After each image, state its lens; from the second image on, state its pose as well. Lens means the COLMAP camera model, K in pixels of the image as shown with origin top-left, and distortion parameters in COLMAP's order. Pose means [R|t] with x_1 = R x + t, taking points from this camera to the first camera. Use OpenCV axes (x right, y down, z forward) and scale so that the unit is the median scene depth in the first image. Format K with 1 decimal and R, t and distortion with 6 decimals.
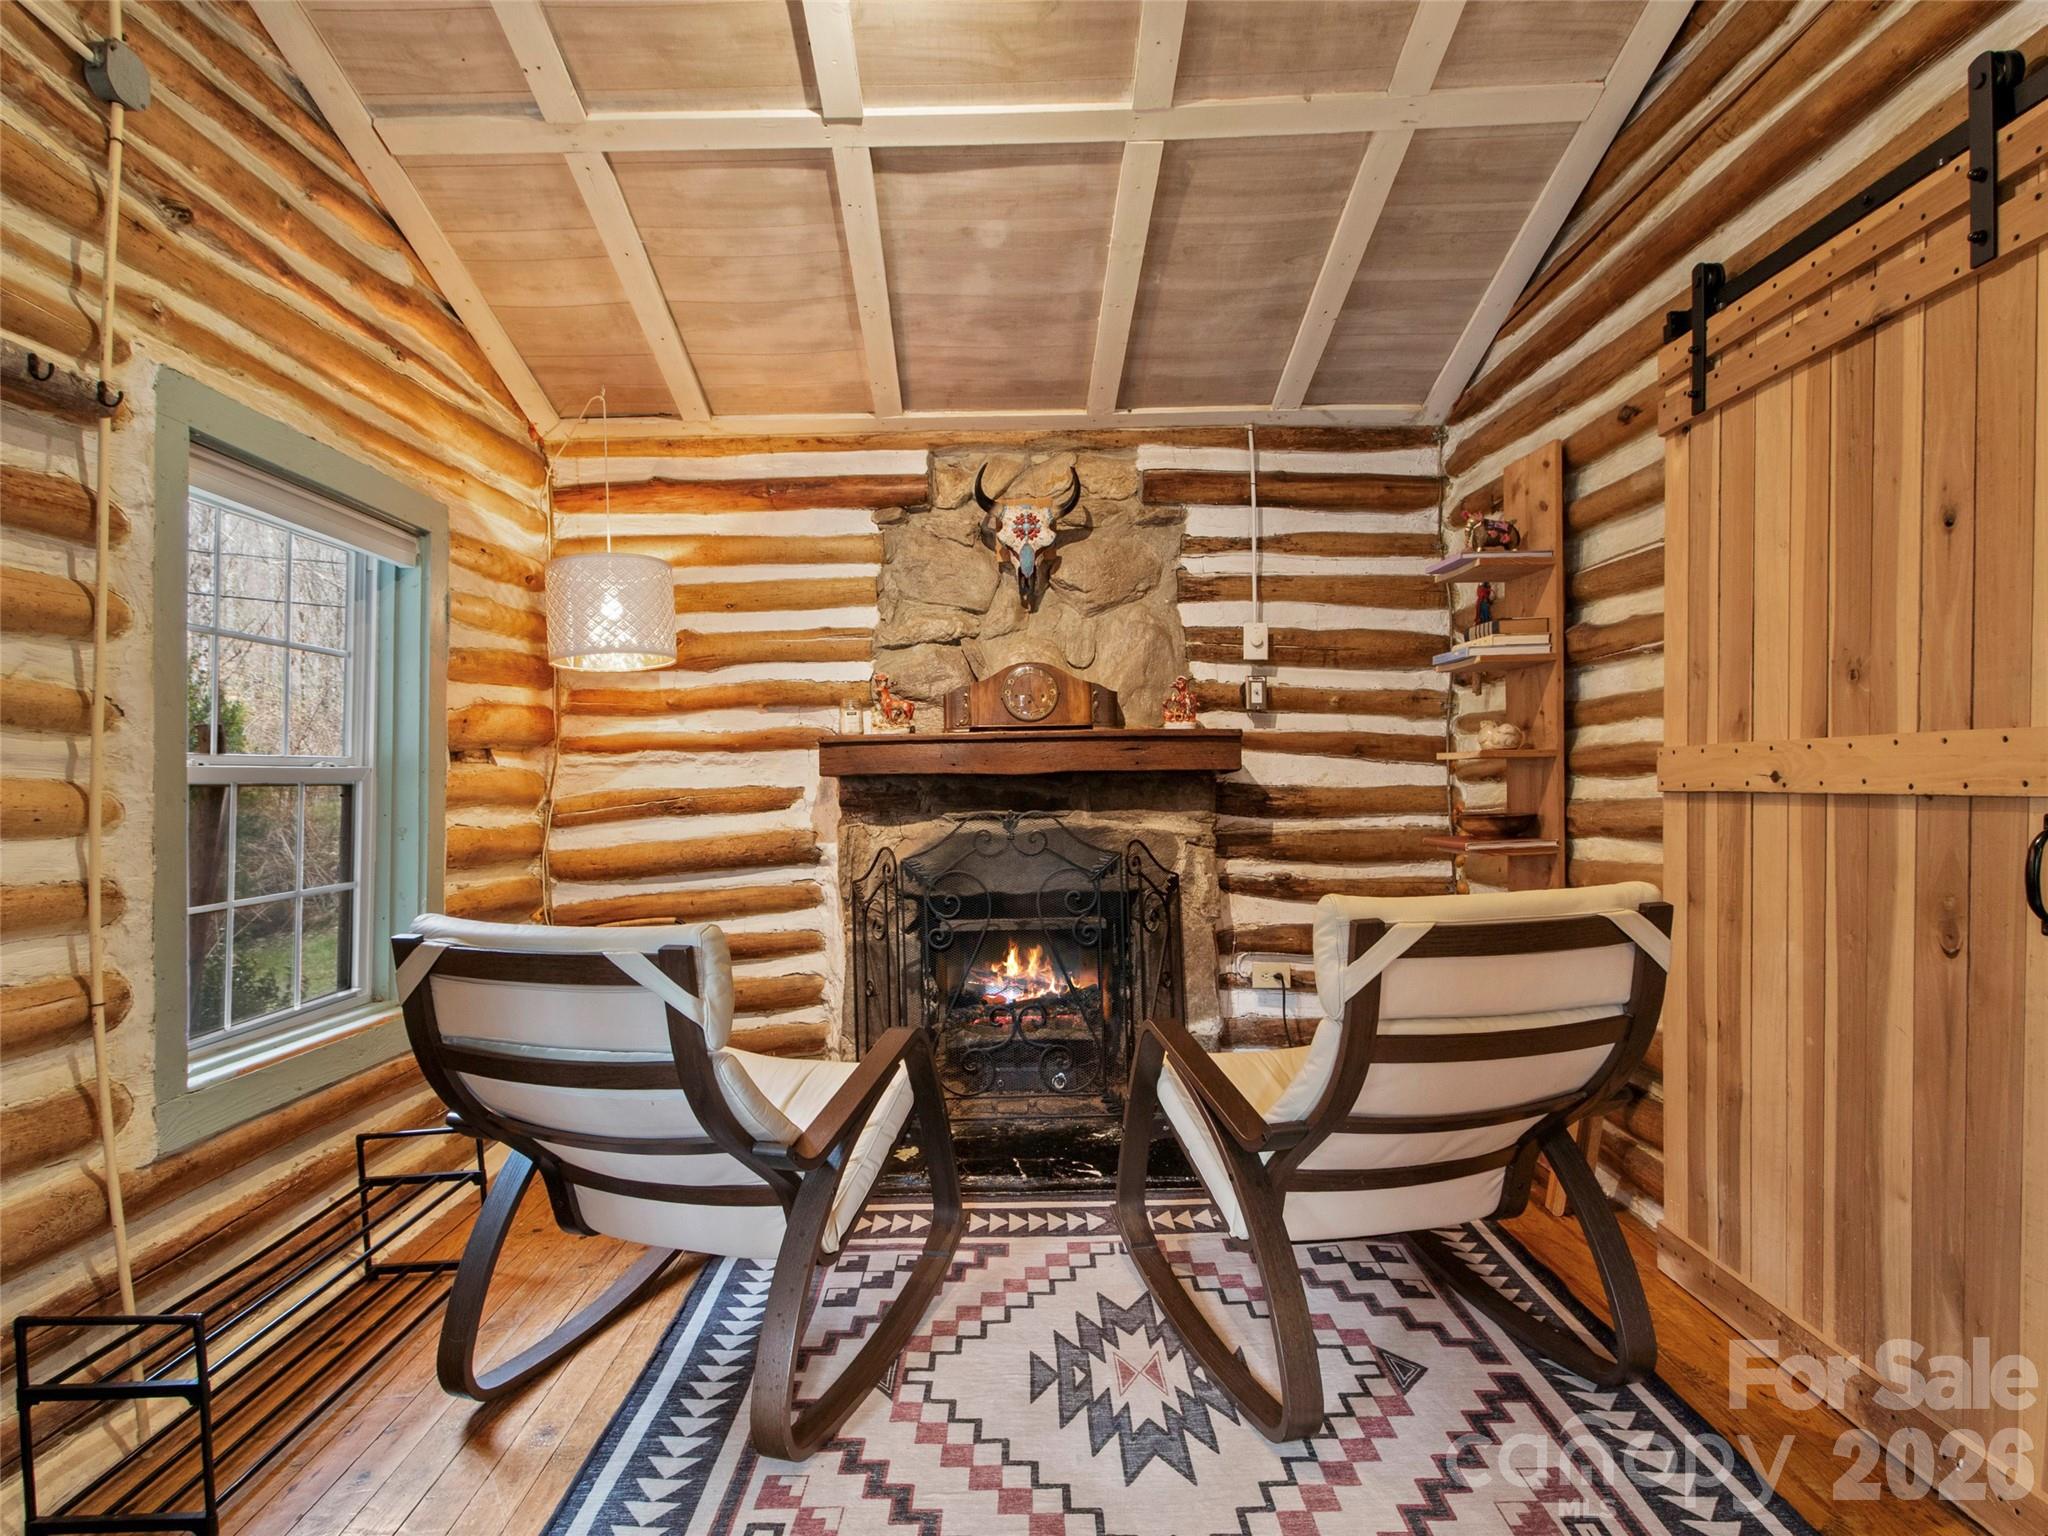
lens RADIAL K [[1162.7, 0, 992.8], [0, 1162.7, 770.3], [0, 0, 1]] dist [0.010420, -0.004267]
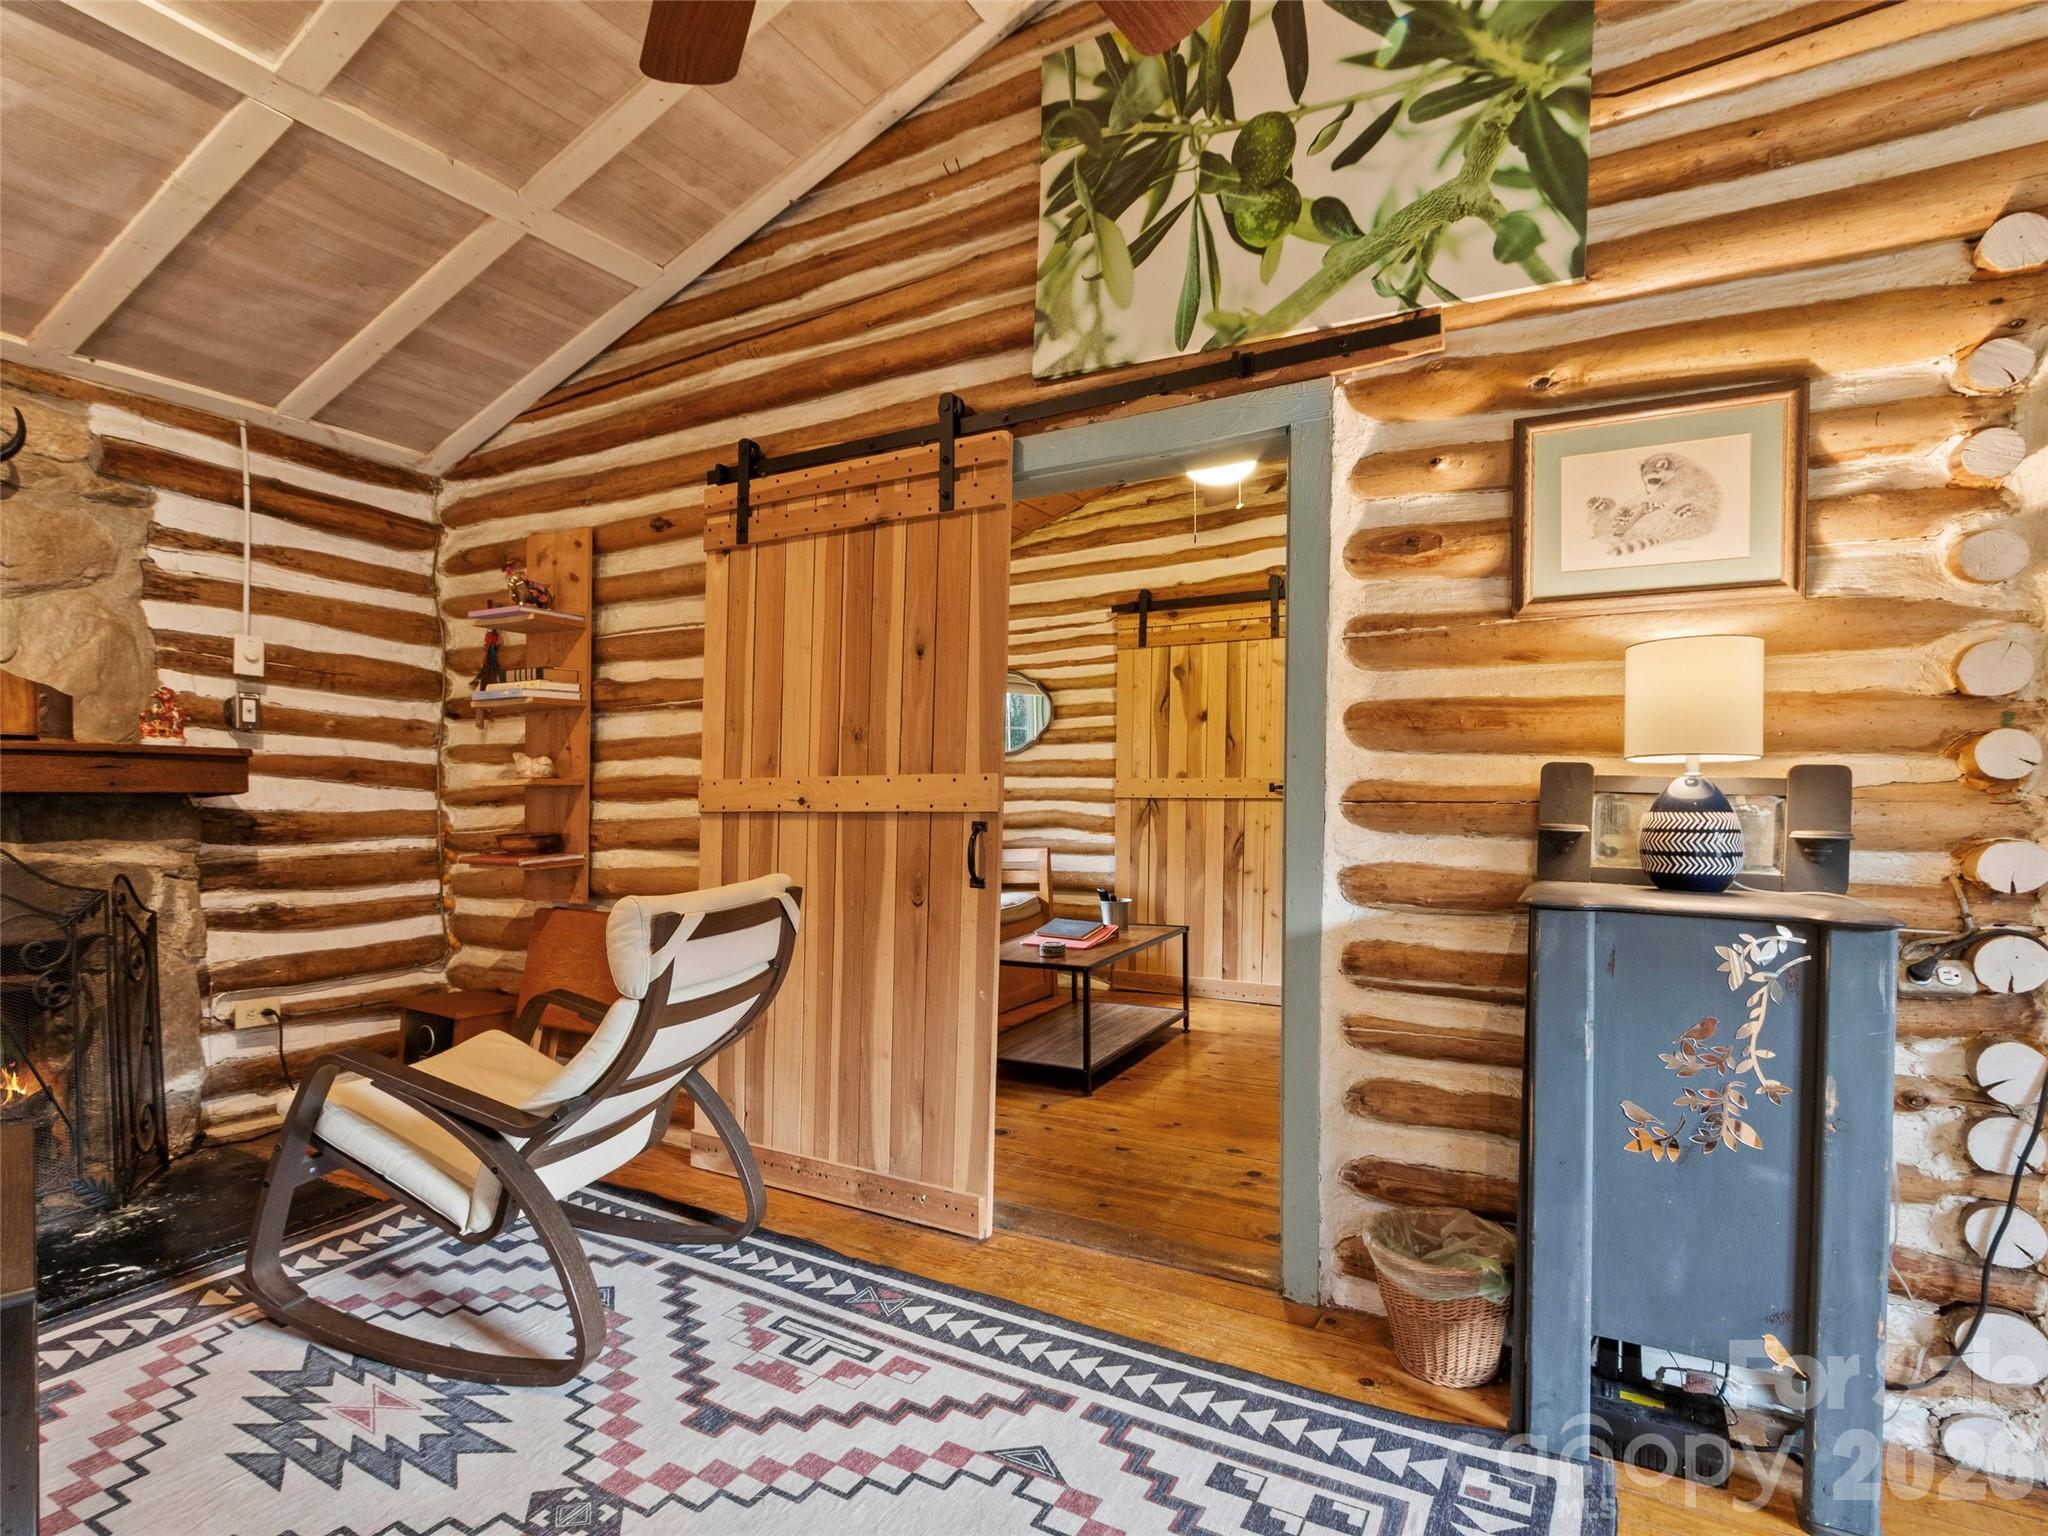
lens RADIAL K [[1074.0, 0, 987.2], [0, 1074.0, 801.2], [0, 0, 1]] dist [0.001484, -0.000707]
pose [[0.492376, 0.004509, 0.870371, -0.323657], [-0.006220, 0.999979, -0.001662, 0.004990], [-0.870360, -0.004596, 0.492394, 0.087698]]
